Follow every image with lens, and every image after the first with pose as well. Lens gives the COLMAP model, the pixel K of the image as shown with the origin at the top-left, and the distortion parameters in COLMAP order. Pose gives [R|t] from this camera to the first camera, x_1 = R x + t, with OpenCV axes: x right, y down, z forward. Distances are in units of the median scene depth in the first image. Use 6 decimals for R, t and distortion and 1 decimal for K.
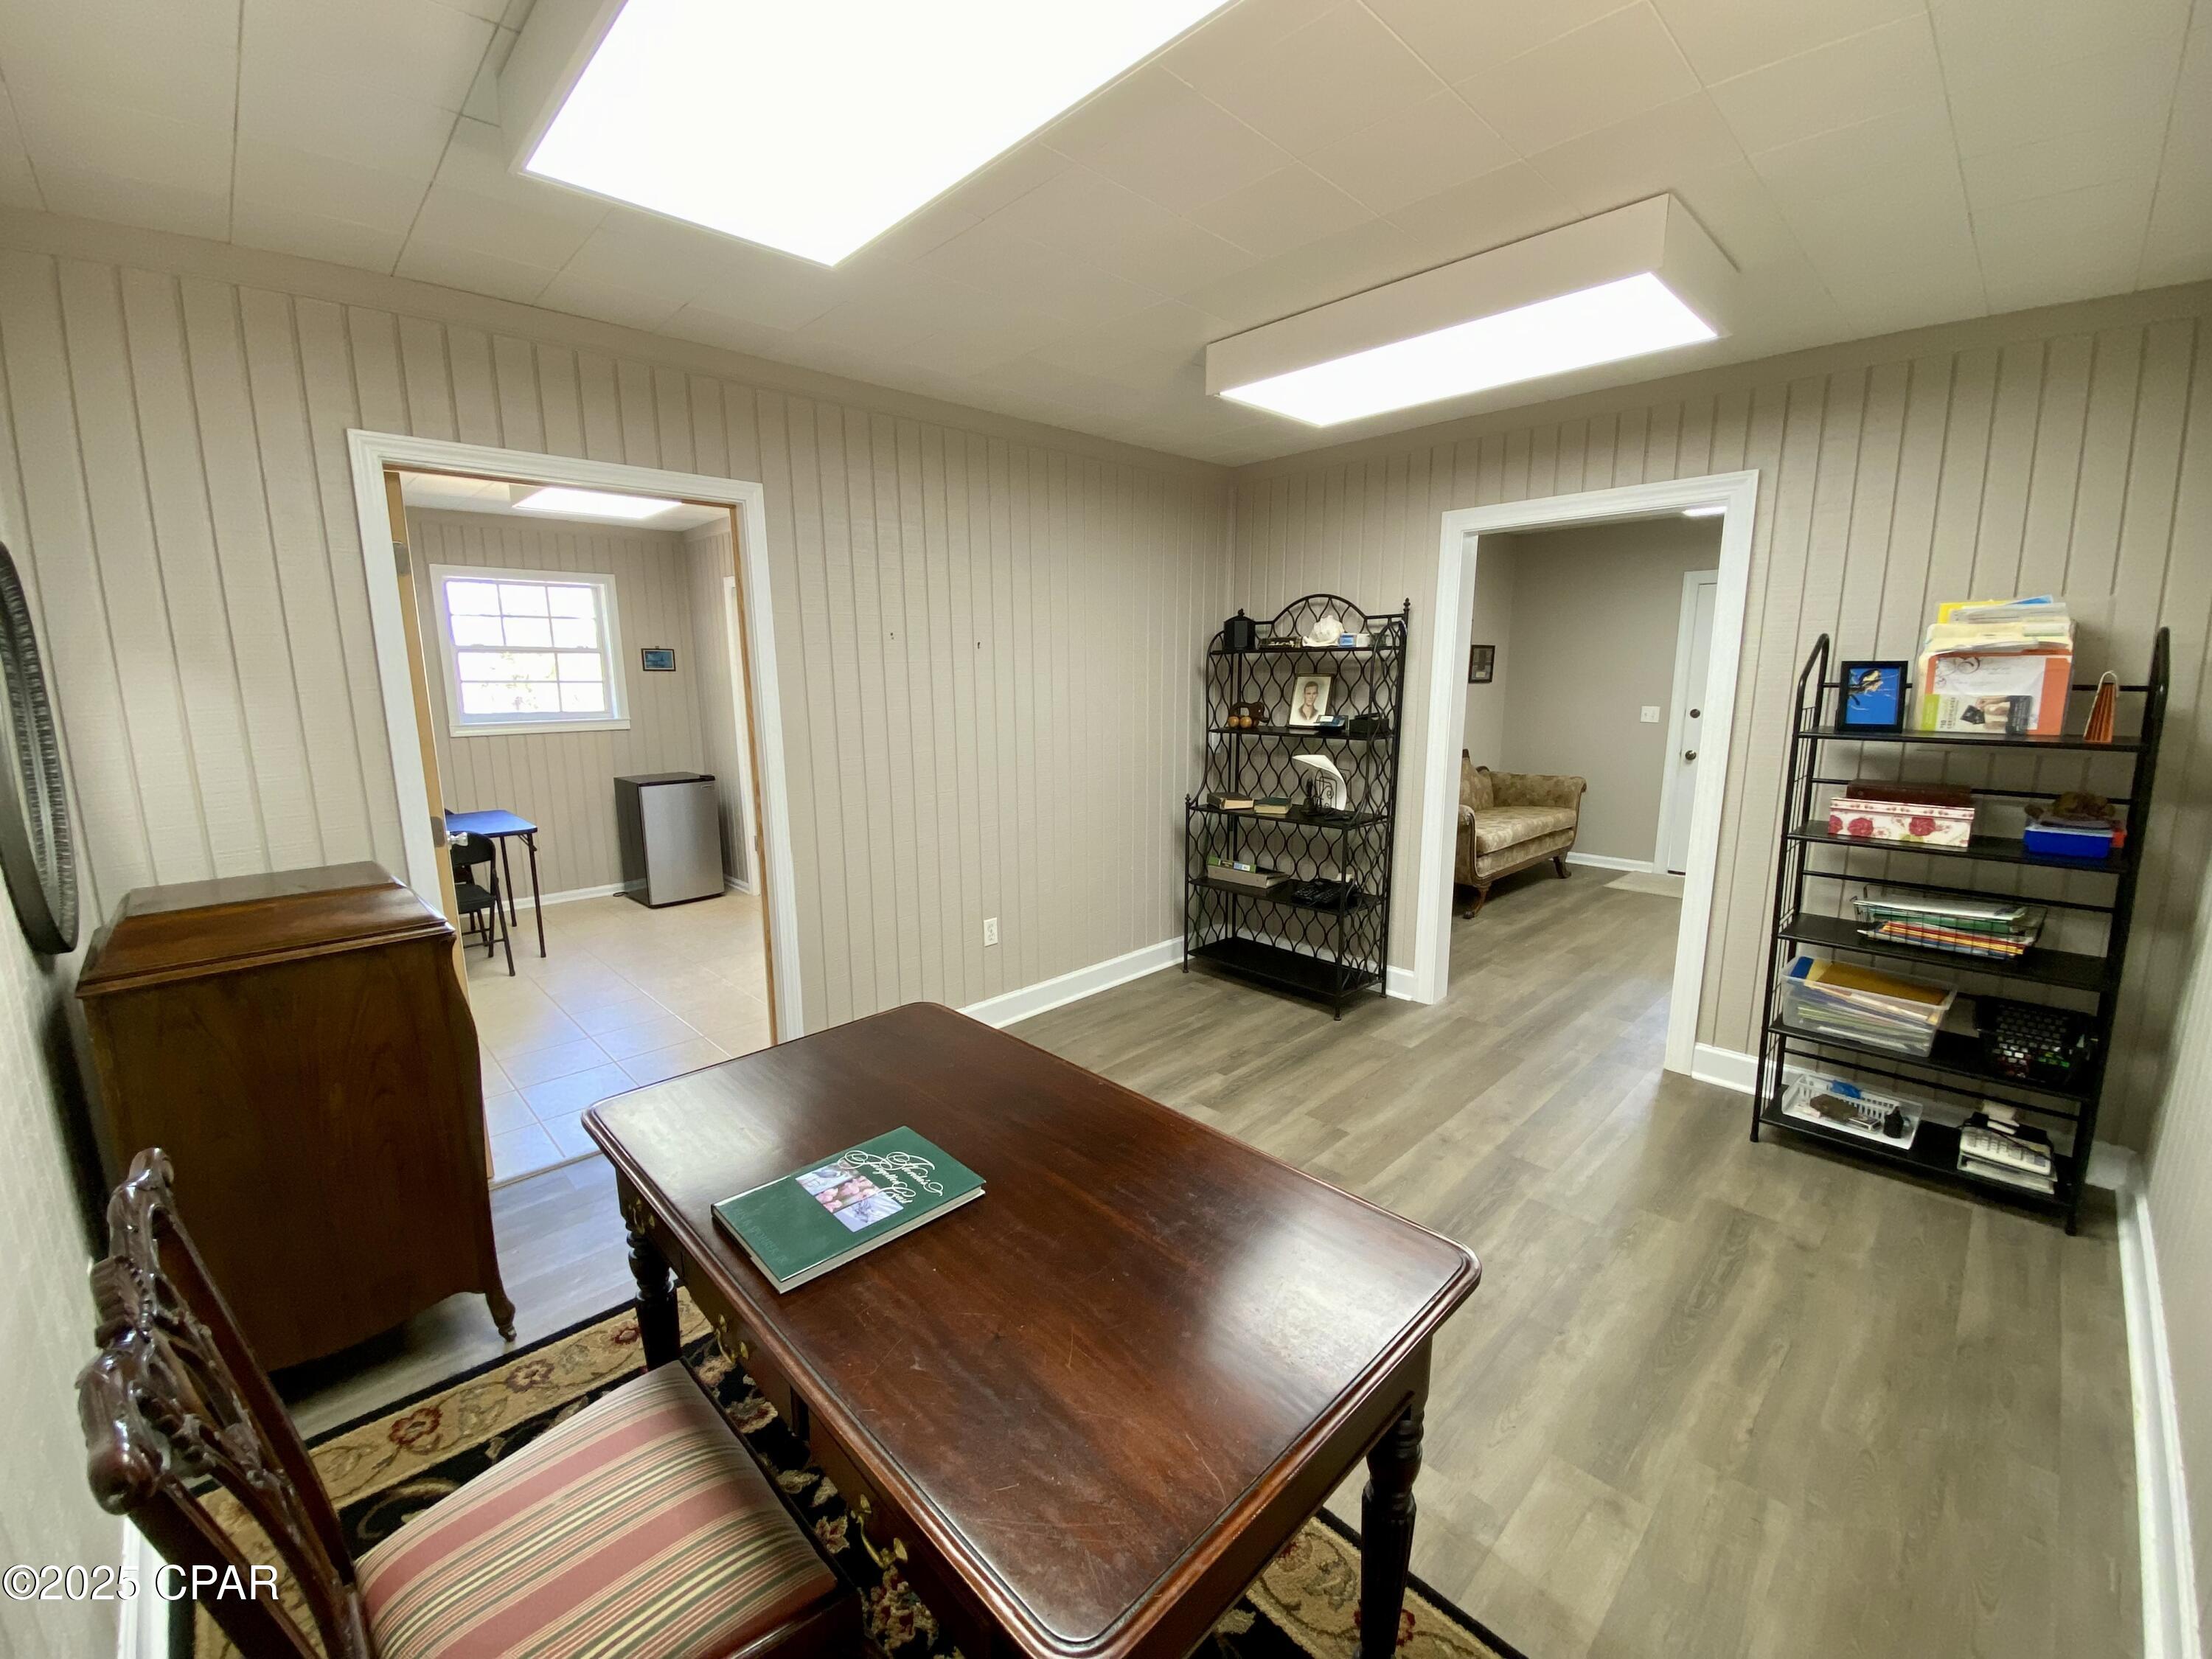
lens RADIAL K [[887.2, 0, 1094.4], [0, 887.2, 834.6], [0, 0, 1]] dist [0.002087, 0.000033]
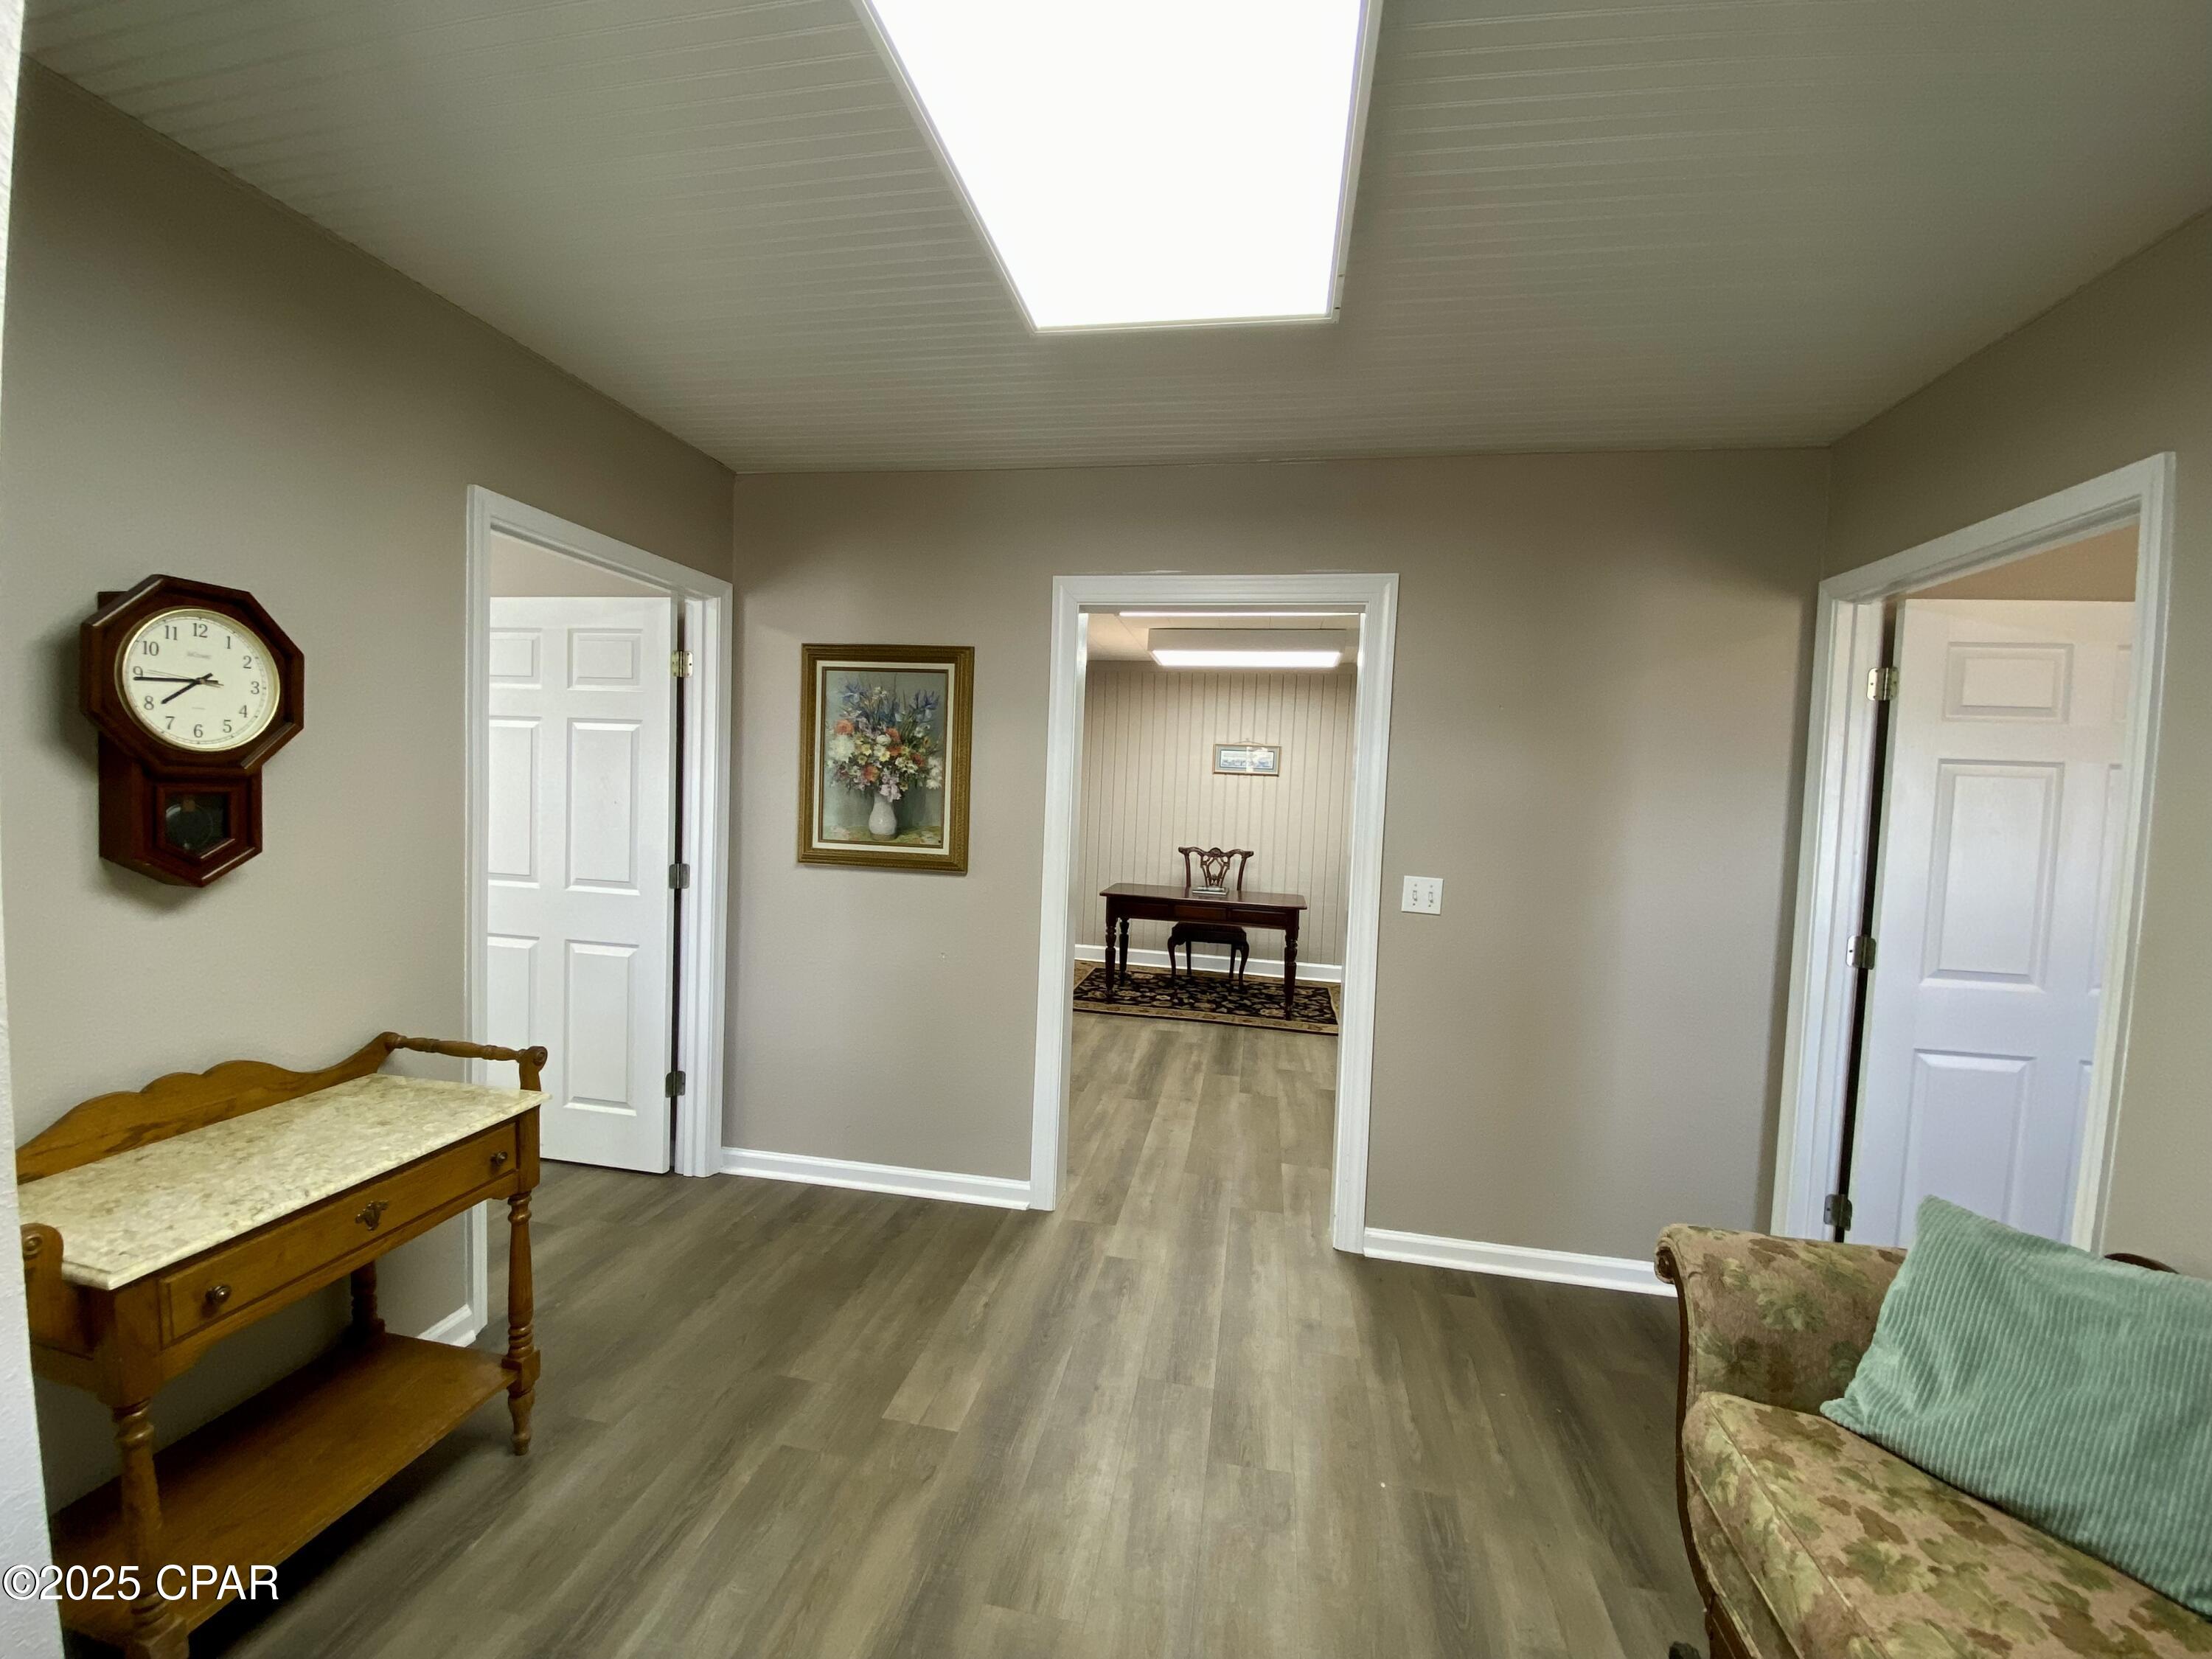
lens RADIAL K [[904.9, 0, 1072.0], [0, 904.9, 827.5], [0, 0, 1]] dist [0.001134, -0.000116]
pose [[-0.826066, 0.004559, -0.563555, 1.519500], [-0.130725, 0.971144, 0.199475, -0.394663], [0.548202, 0.238450, -0.801633, 2.170026]]
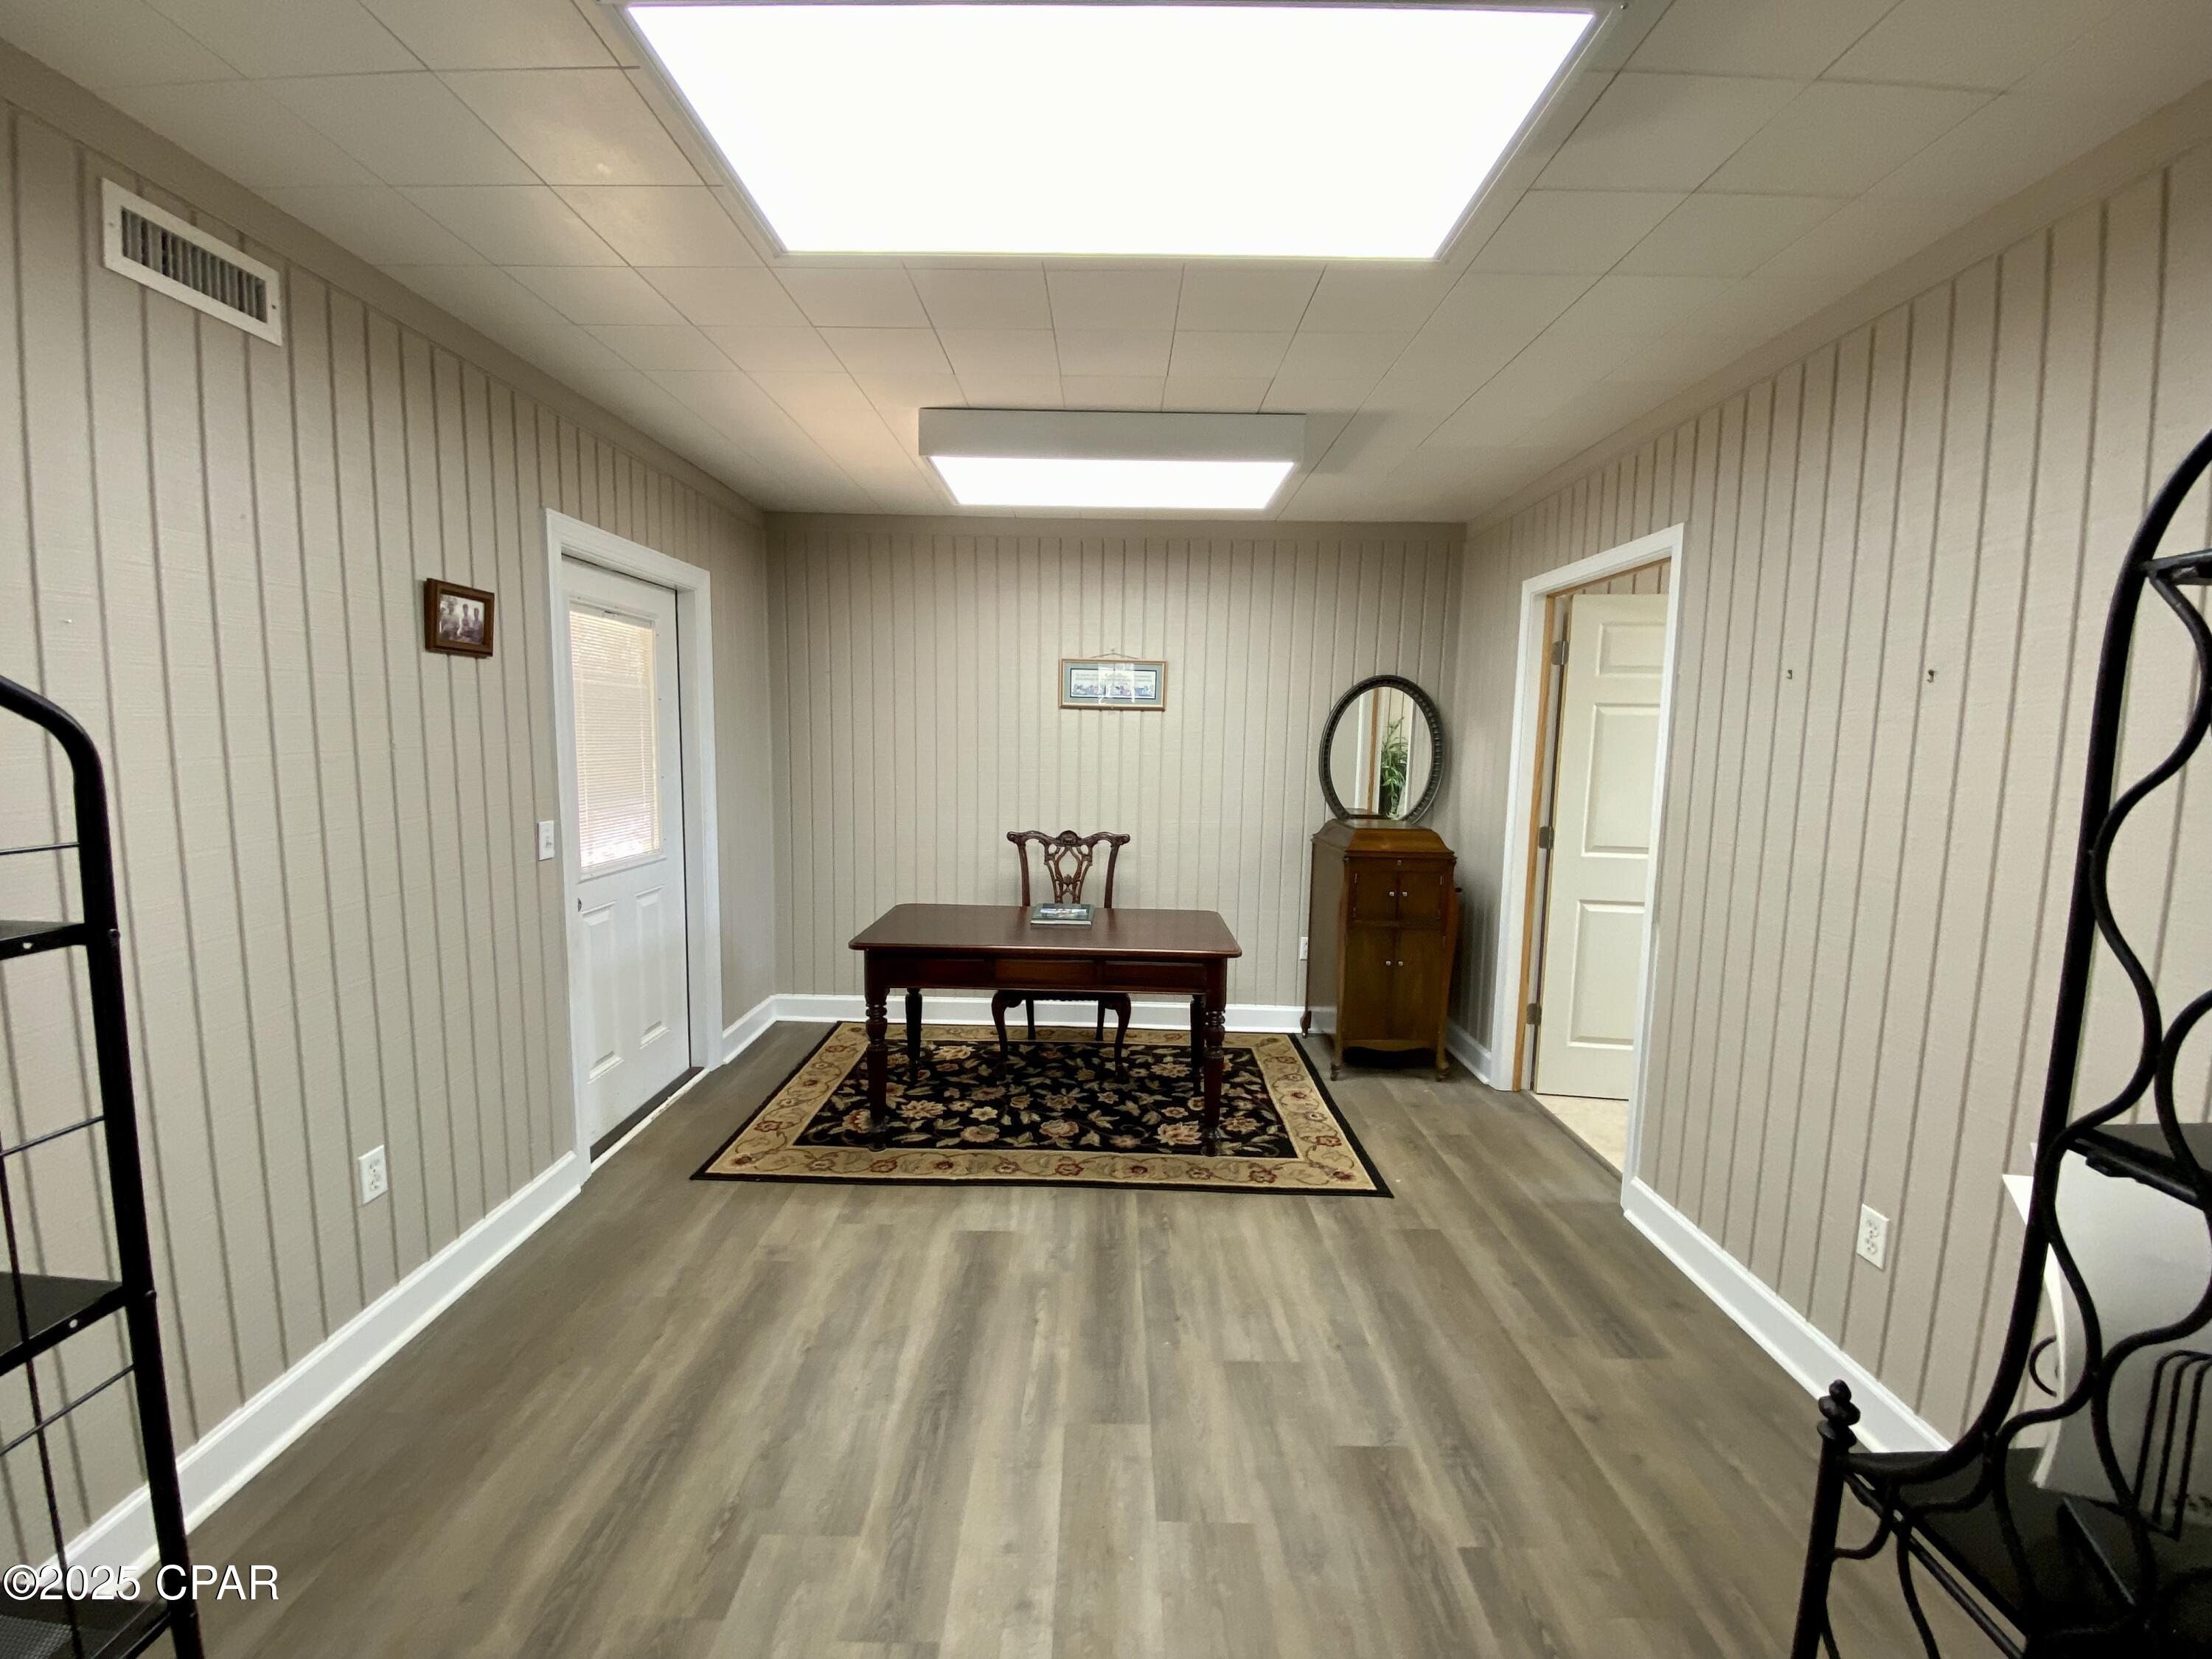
lens RADIAL K [[897.1, 0, 1100.6], [0, 897.1, 829.0], [0, 0, 1]] dist [0.000122, -0.000580]
pose [[-0.698147, 0.074047, -0.712115, 0.767359], [-0.137615, 0.962212, 0.234968, -0.247489], [0.702604, 0.262040, -0.661576, 1.378475]]
